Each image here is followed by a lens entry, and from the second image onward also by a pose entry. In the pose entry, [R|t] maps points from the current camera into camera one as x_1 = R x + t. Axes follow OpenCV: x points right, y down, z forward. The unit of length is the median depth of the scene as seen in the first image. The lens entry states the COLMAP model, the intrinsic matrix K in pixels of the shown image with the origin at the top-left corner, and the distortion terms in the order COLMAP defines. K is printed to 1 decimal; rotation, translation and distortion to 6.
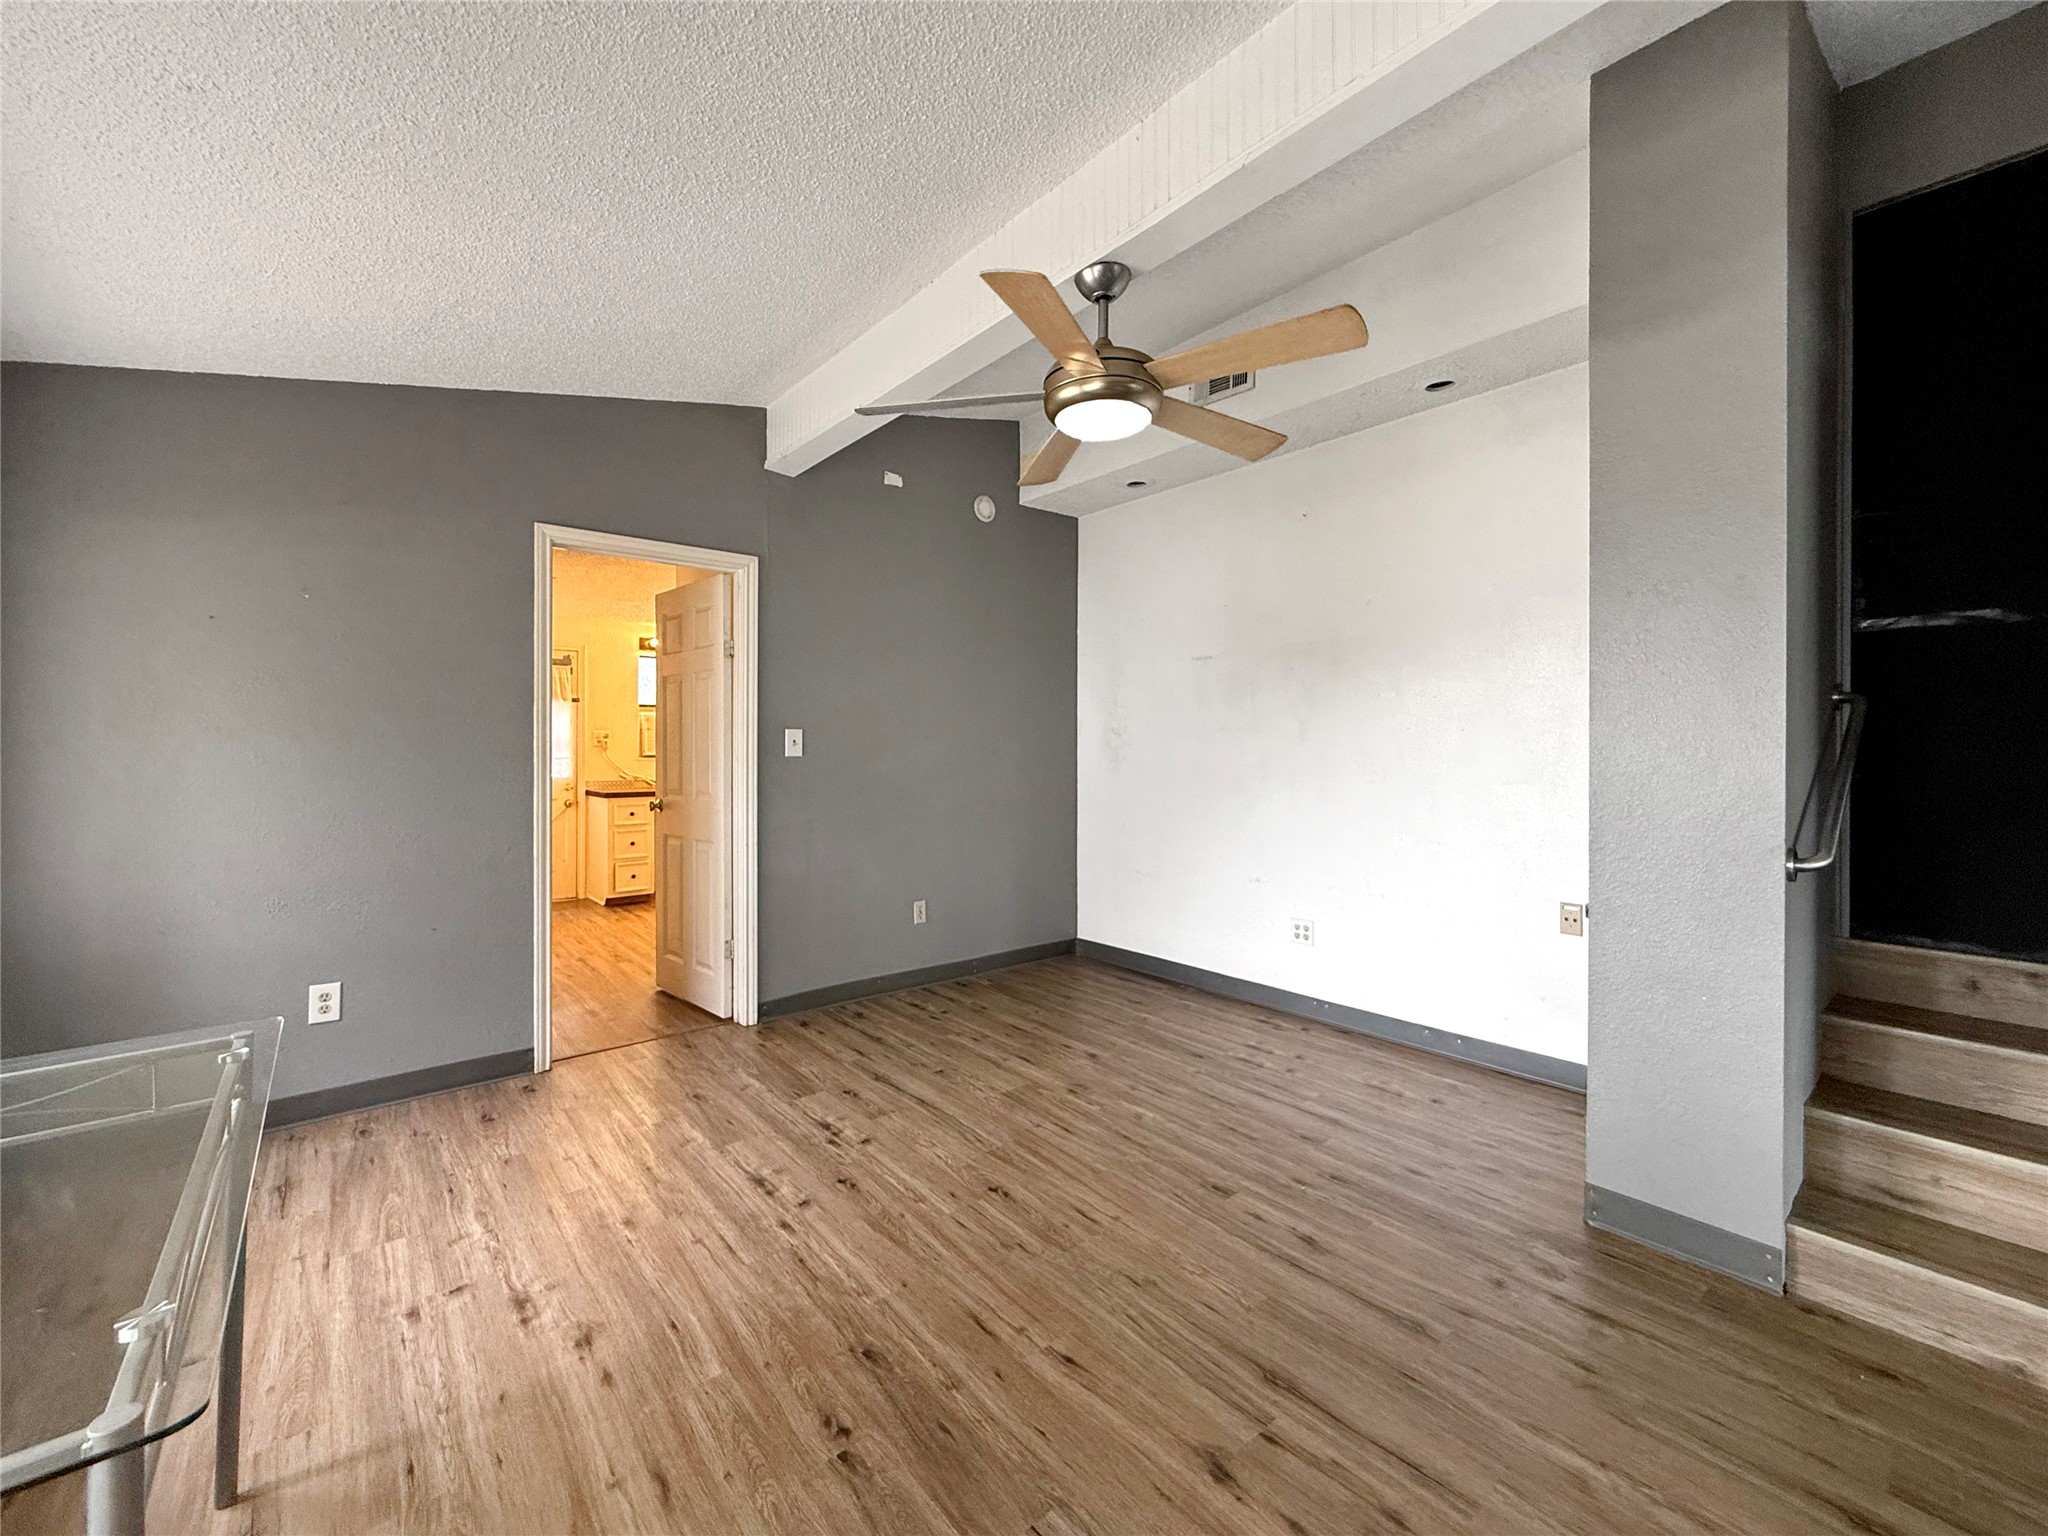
lens RADIAL K [[836.5, 0, 1021.7], [0, 836.5, 754.6], [0, 0, 1]] dist [0.002666, -0.000555]
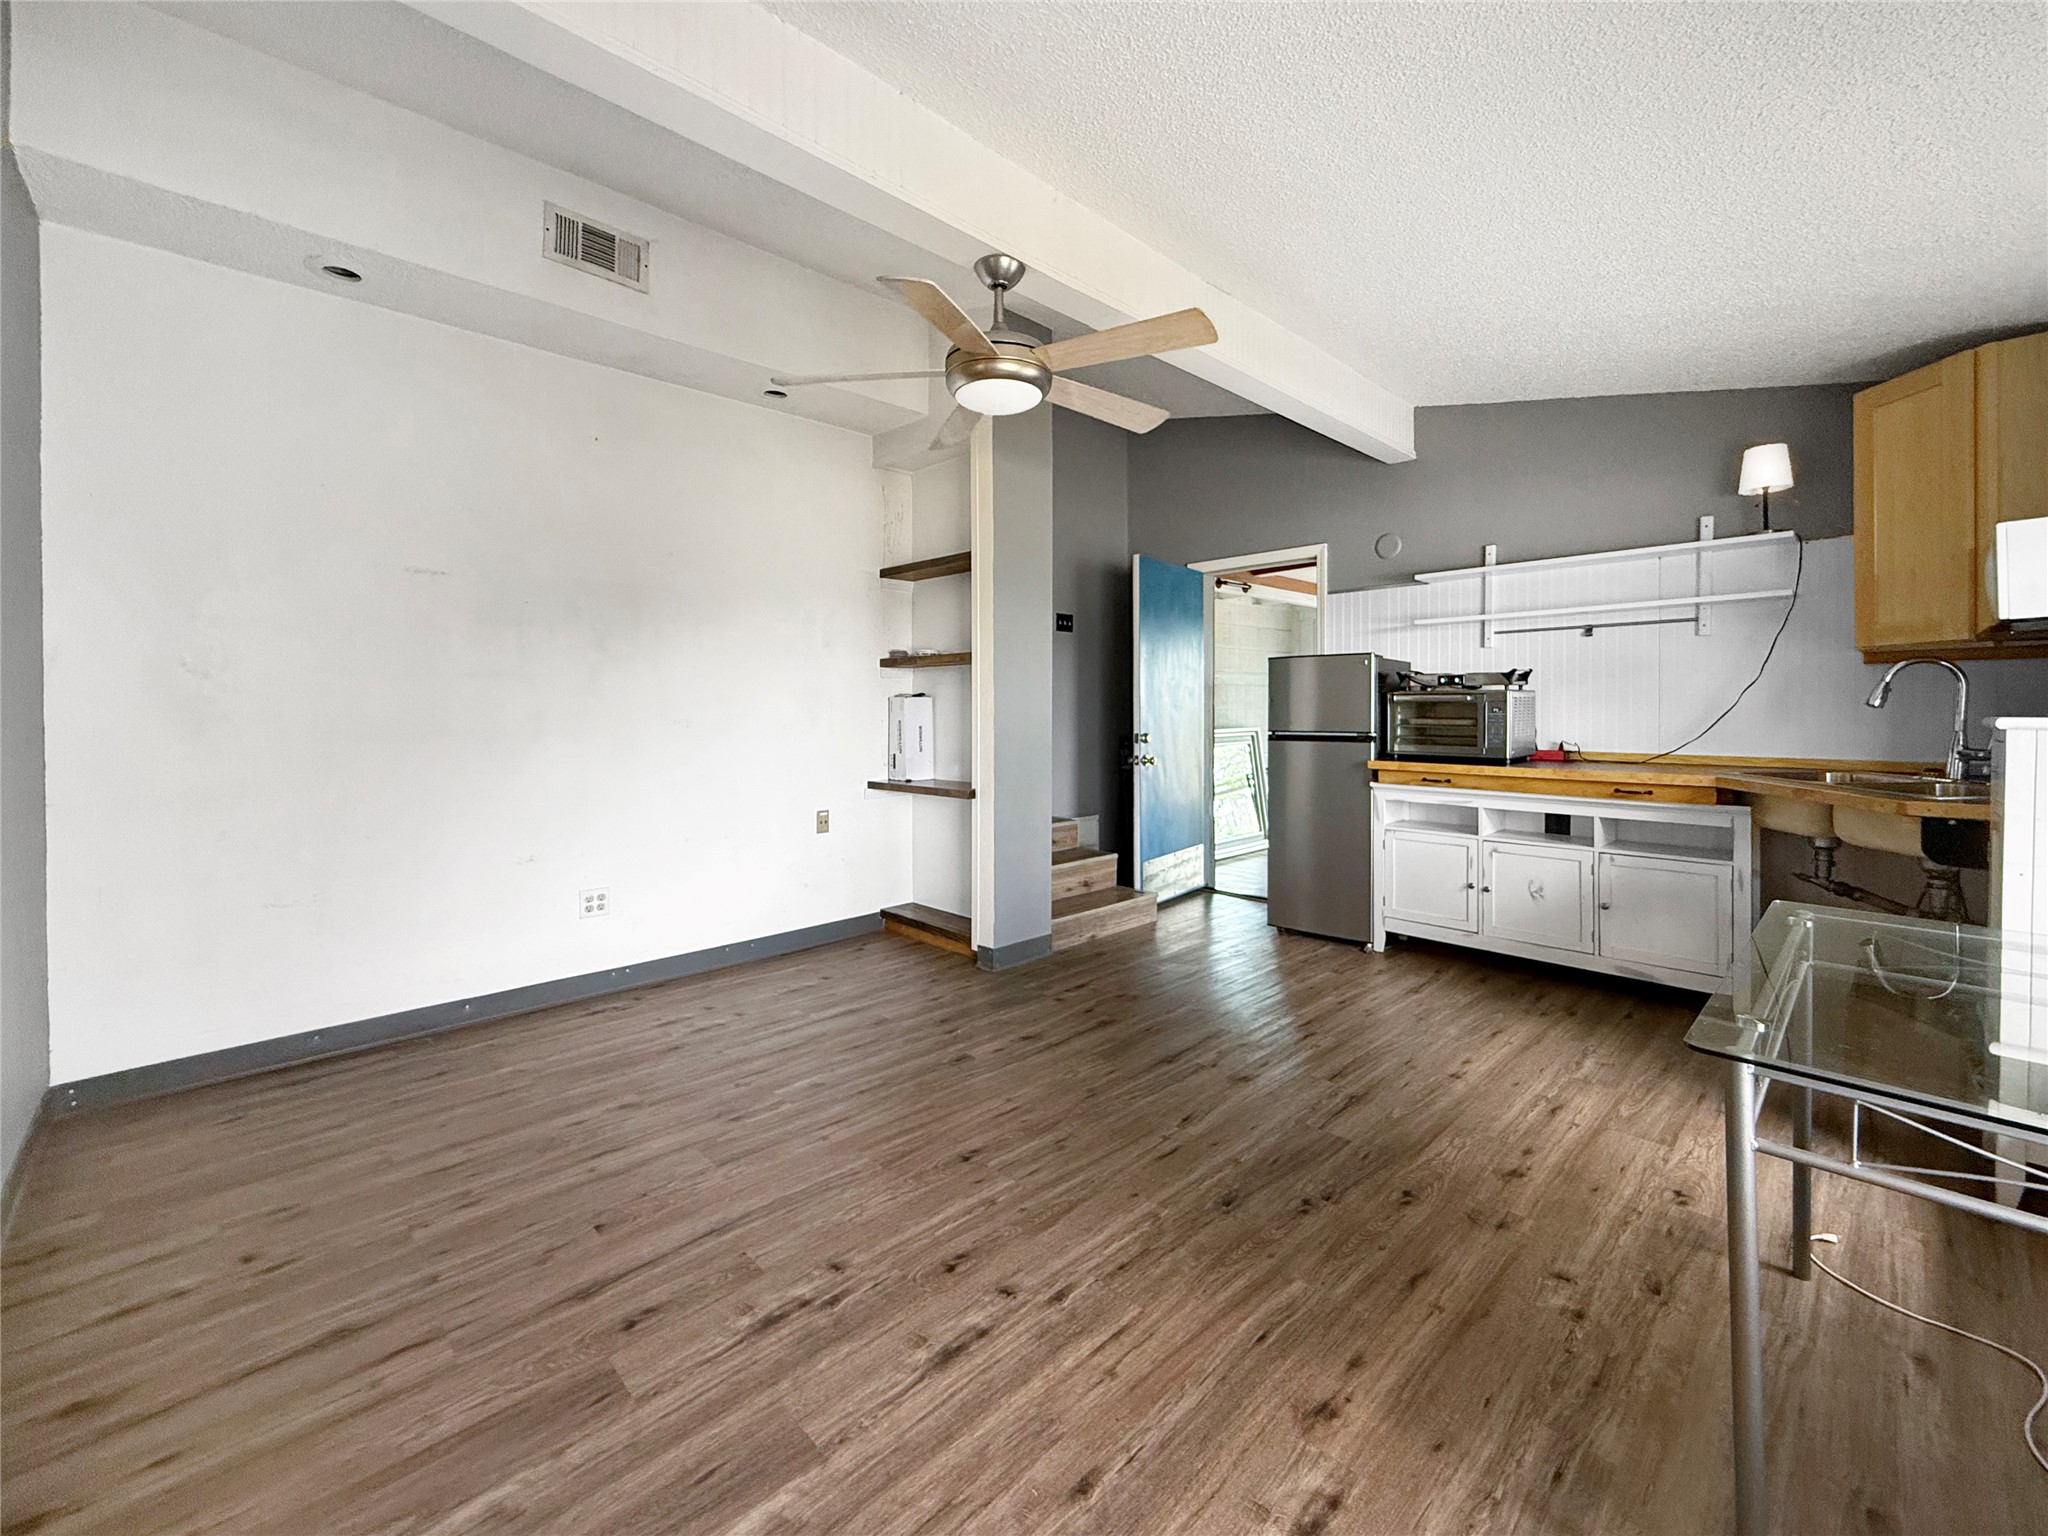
lens RADIAL K [[836.5, 0, 1008.4], [0, 836.5, 710.0], [0, 0, 1]] dist [0.002666, -0.000555]
pose [[-0.070546, -0.001496, 0.997507, -1.002091], [0.012339, 0.999921, 0.002372, 0.012515], [-0.997432, 0.012476, -0.070522, 1.037888]]
